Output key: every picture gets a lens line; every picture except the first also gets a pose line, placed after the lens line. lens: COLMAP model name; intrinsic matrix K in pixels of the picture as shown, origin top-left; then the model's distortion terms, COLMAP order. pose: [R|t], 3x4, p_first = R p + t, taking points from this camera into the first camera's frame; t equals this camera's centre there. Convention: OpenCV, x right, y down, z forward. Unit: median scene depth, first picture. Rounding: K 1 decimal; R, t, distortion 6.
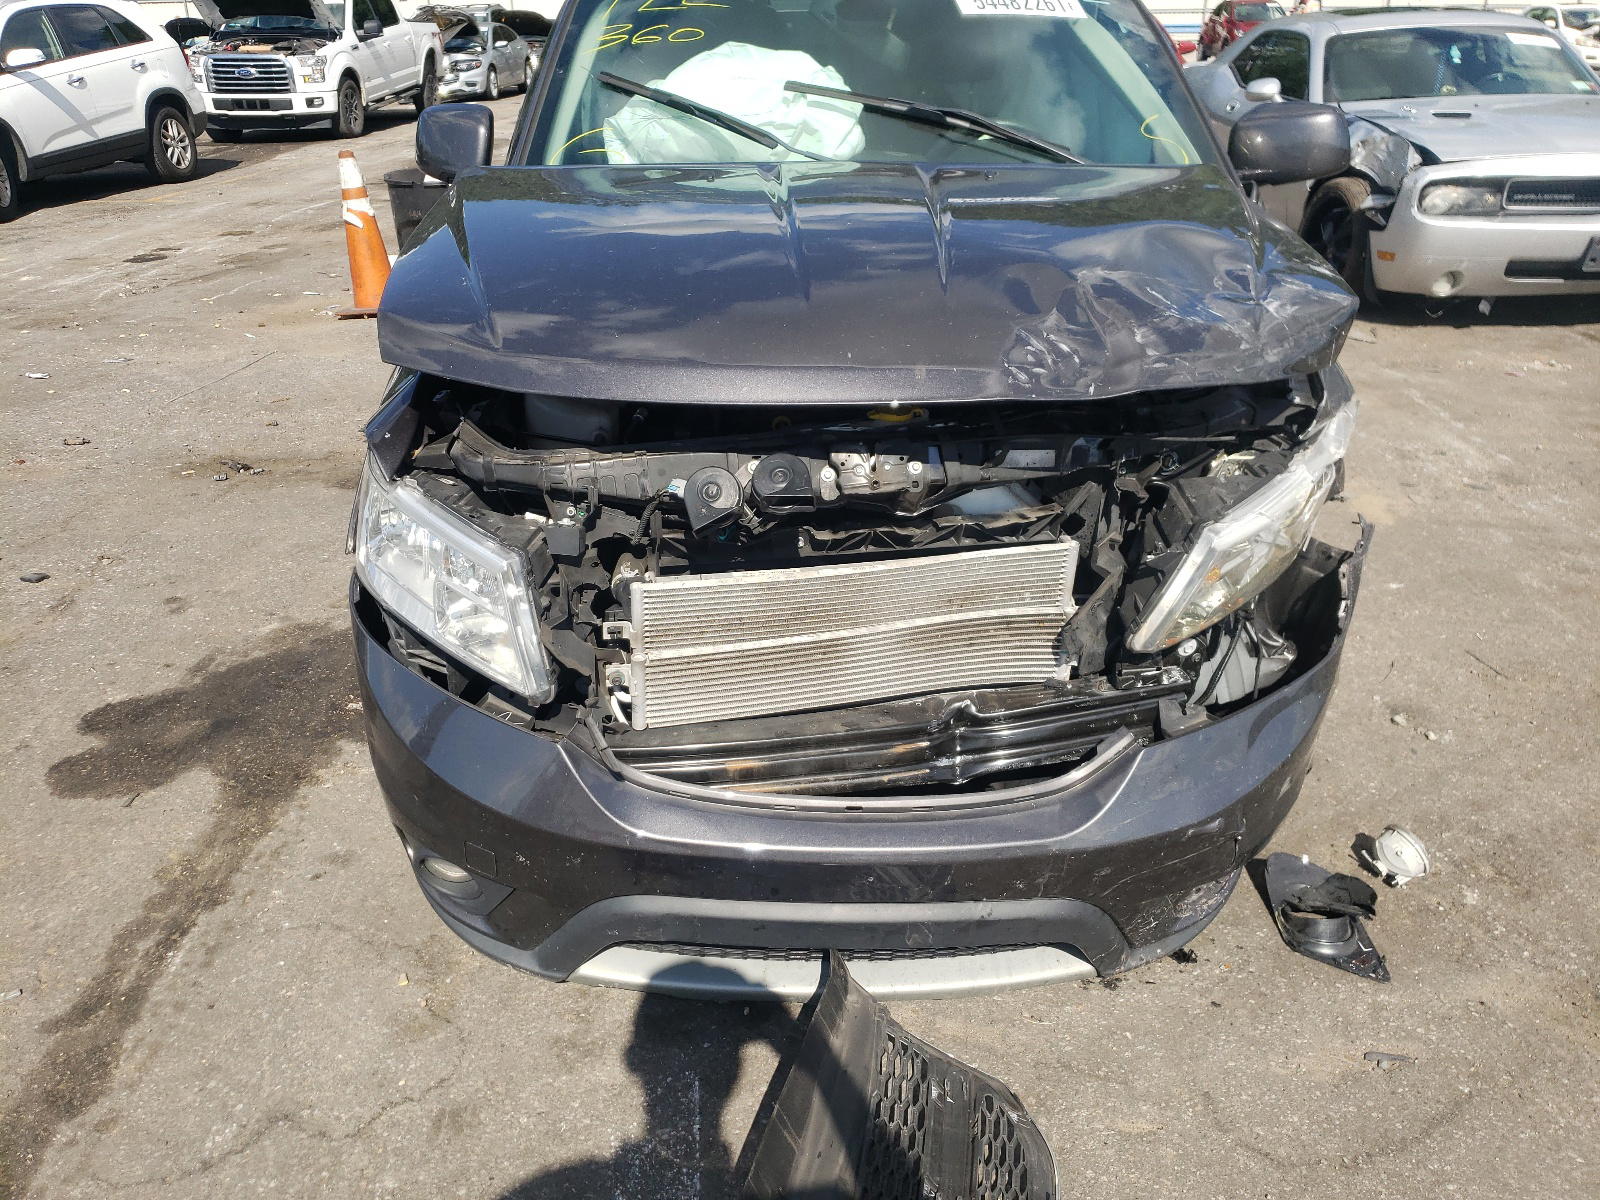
lens RADIAL K [[1208.8, 0, 806.5], [0, 1208.8, 609.4], [0, 0, 1]] dist [0.010525, -0.014721]
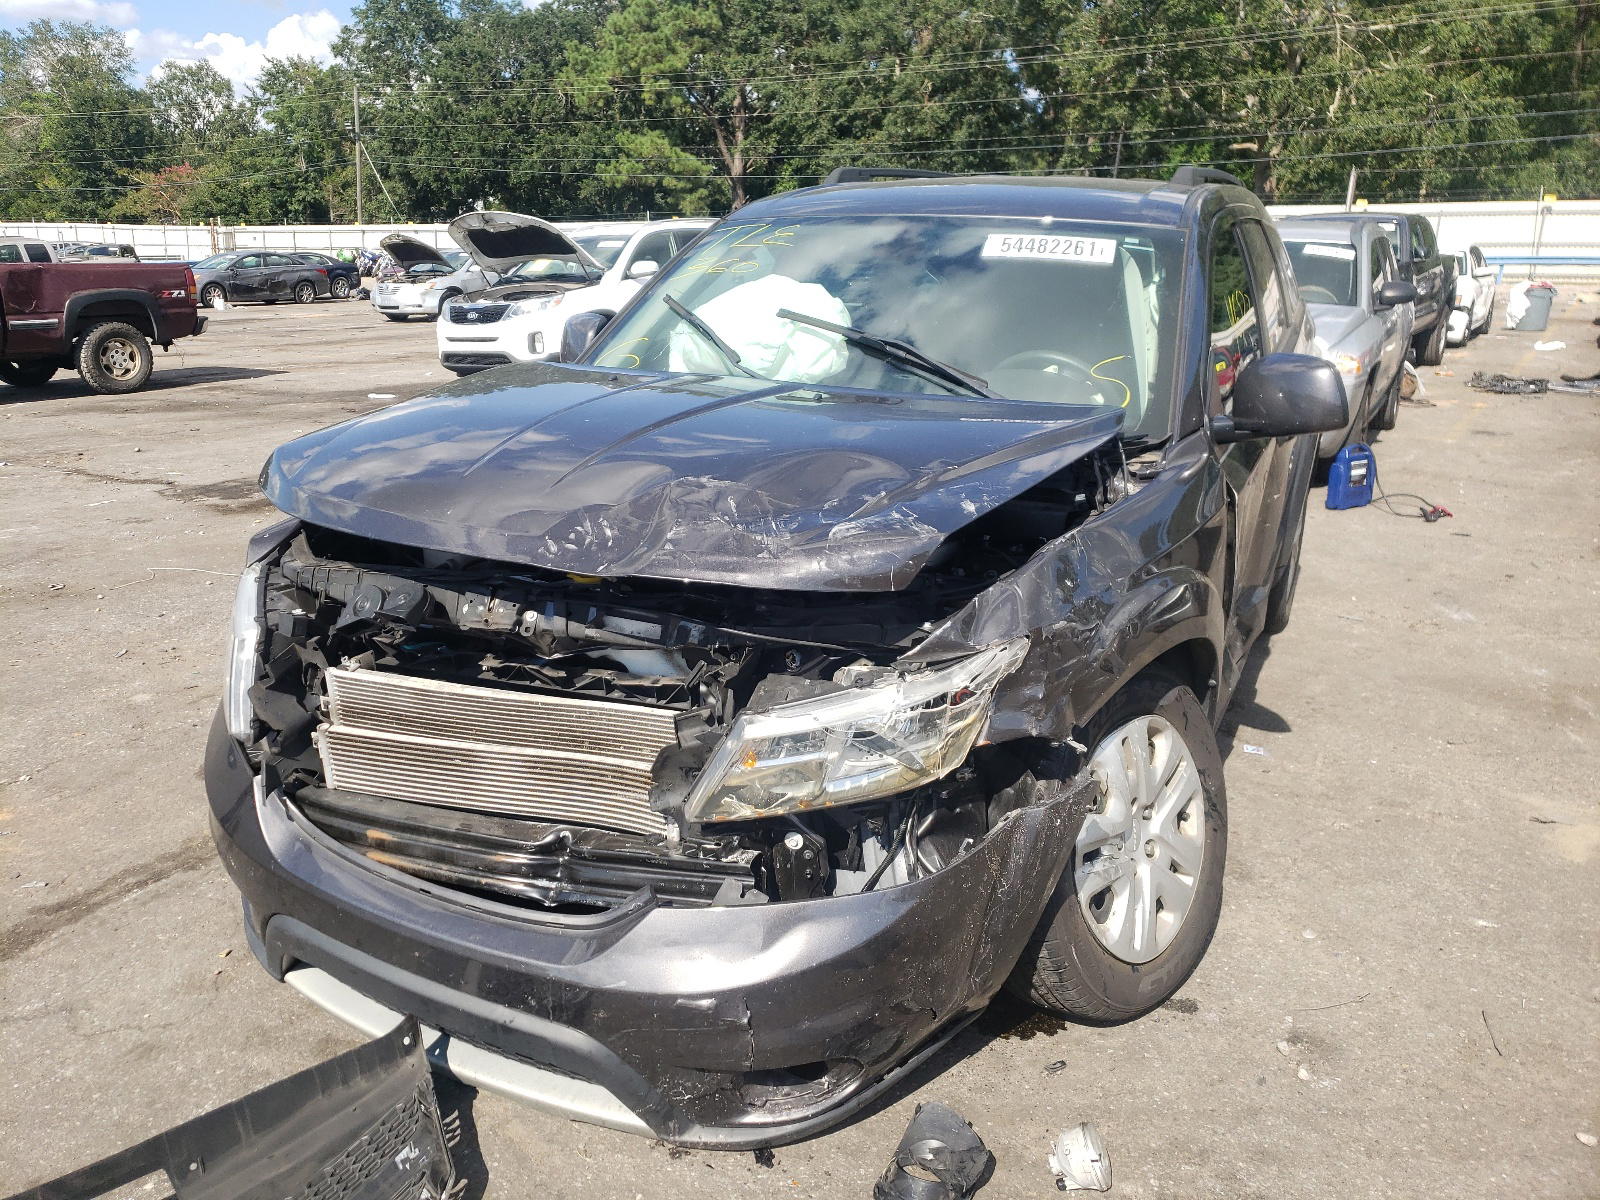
lens RADIAL K [[1208.8, 0, 803.1], [0, 1208.8, 601.6], [0, 0, 1]] dist [0.010525, -0.014721]
pose [[0.864520, 0.140722, -0.482496, 0.825240], [-0.221555, 0.968398, -0.114537, -0.050588], [0.451130, 0.205919, 0.868377, 0.083554]]
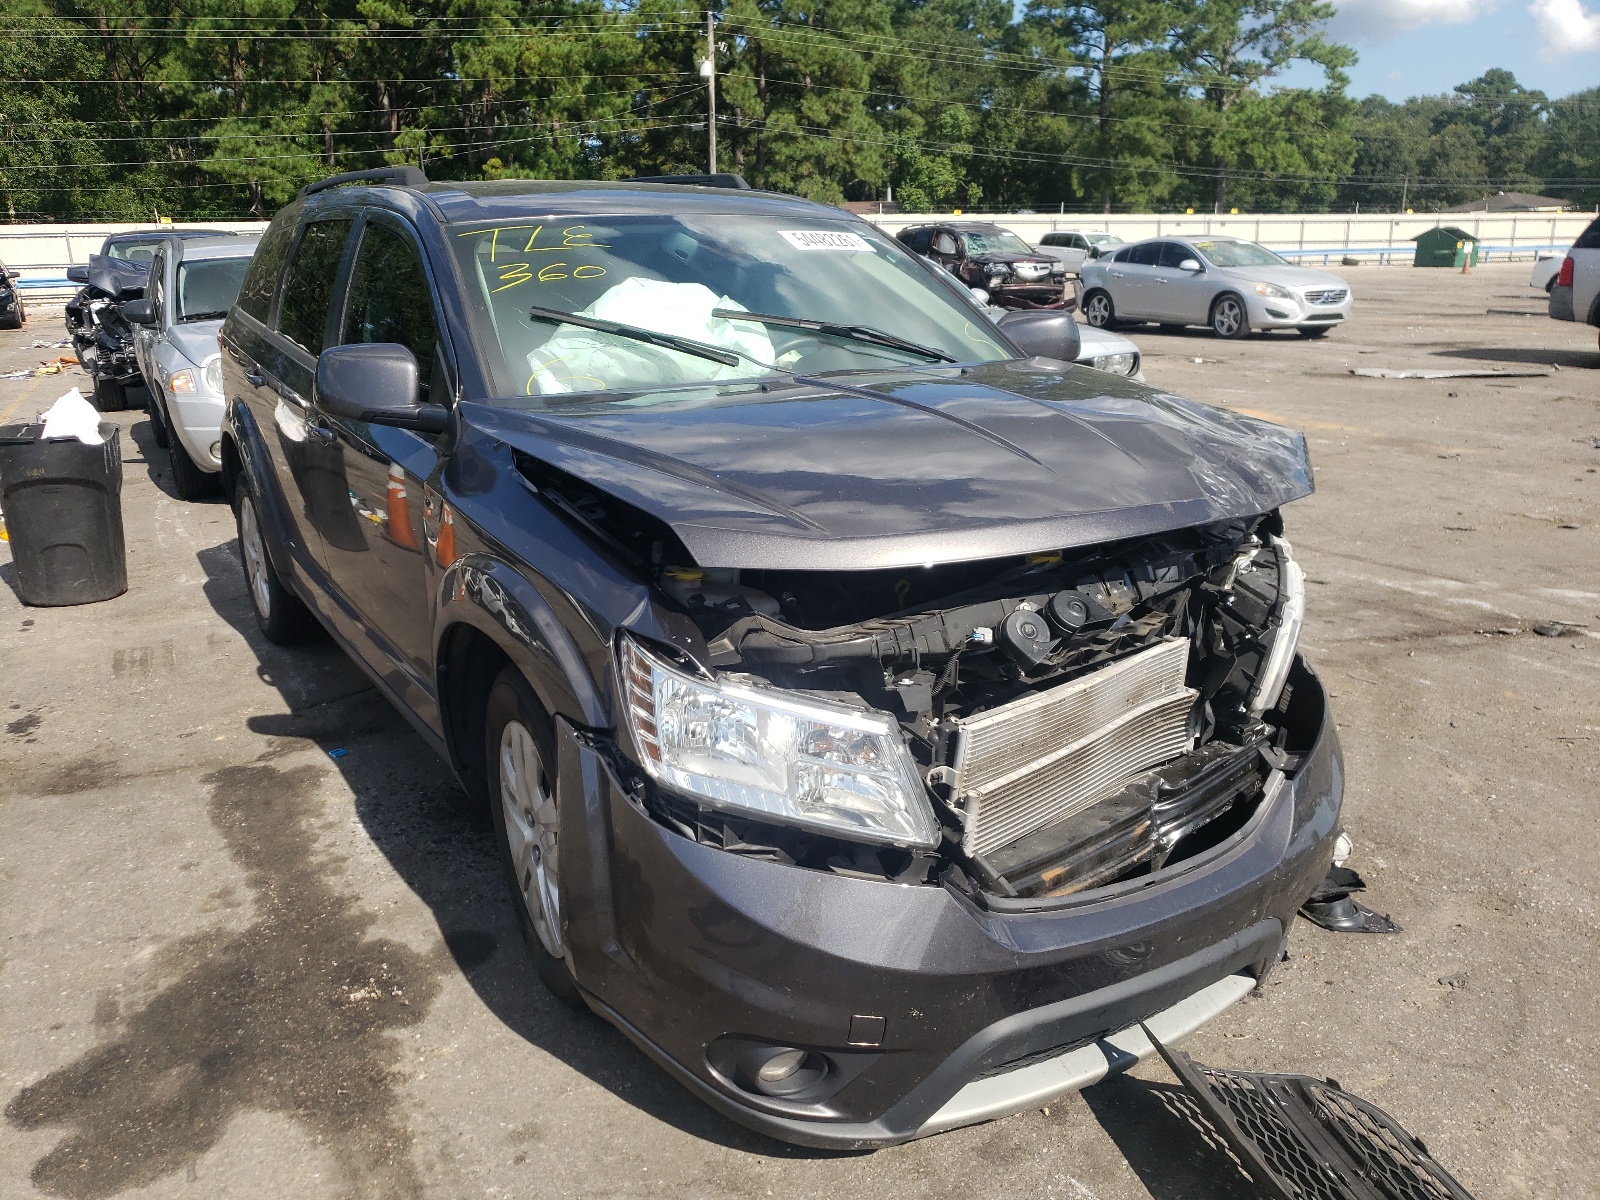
lens RADIAL K [[1208.8, 0, 735.6], [0, 1208.8, 609.3], [0, 0, 1]] dist [0.010525, -0.014721]
pose [[0.875842, -0.143393, 0.460803, -0.757930], [0.223814, 0.966634, -0.124602, -0.031773], [-0.427561, 0.212266, 0.878712, 0.085835]]
